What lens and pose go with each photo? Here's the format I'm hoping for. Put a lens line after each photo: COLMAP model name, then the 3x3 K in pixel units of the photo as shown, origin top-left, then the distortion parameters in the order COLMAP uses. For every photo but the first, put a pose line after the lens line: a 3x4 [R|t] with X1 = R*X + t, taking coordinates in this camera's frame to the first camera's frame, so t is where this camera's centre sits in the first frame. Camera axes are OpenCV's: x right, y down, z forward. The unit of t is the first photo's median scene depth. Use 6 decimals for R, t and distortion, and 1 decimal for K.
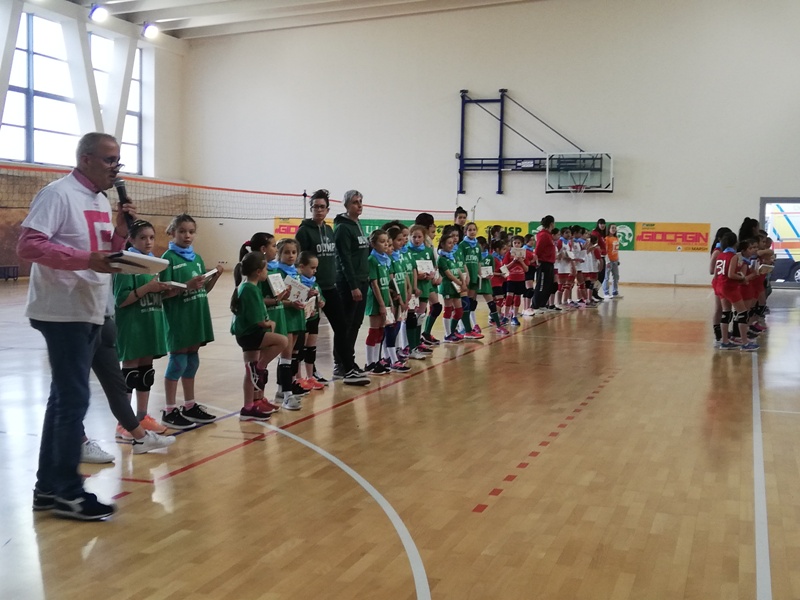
lens RADIAL K [[1069.9, 0, 400.0], [0, 1069.9, 300.0], [0, 0, 1]] dist [0.001840, -0.002414]
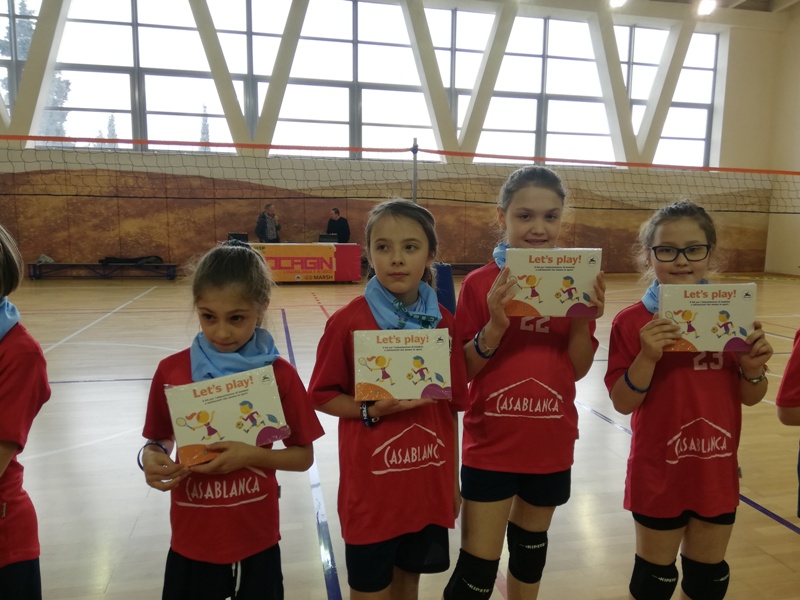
lens RADIAL K [[651.8, 0, 476.0], [0, 651.8, 301.7], [0, 0, 1]] dist [0.067001, -0.121112]
pose [[0.505958, 0.091103, -0.857733, 0.185903], [-0.060830, 0.995699, 0.069874, -0.037761], [0.860410, 0.016822, 0.509324, 0.634161]]
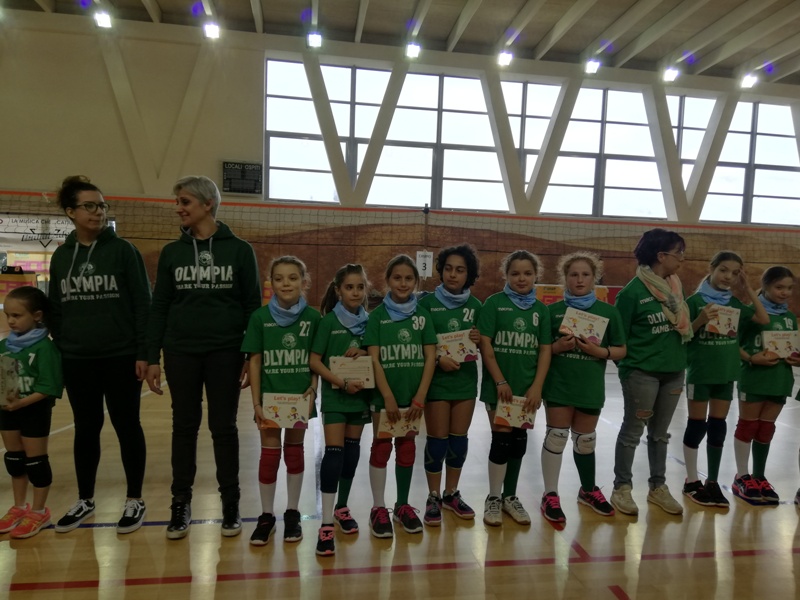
lens RADIAL K [[591.5, 0, 400.0], [0, 591.5, 300.0], [0, 0, 1]] dist [0.012879, -0.003073]
pose [[0.431721, 0.056326, -0.900247, 0.104066], [-0.085674, 0.996097, 0.021238, -0.021817], [0.897929, 0.067958, 0.434862, 0.359817]]
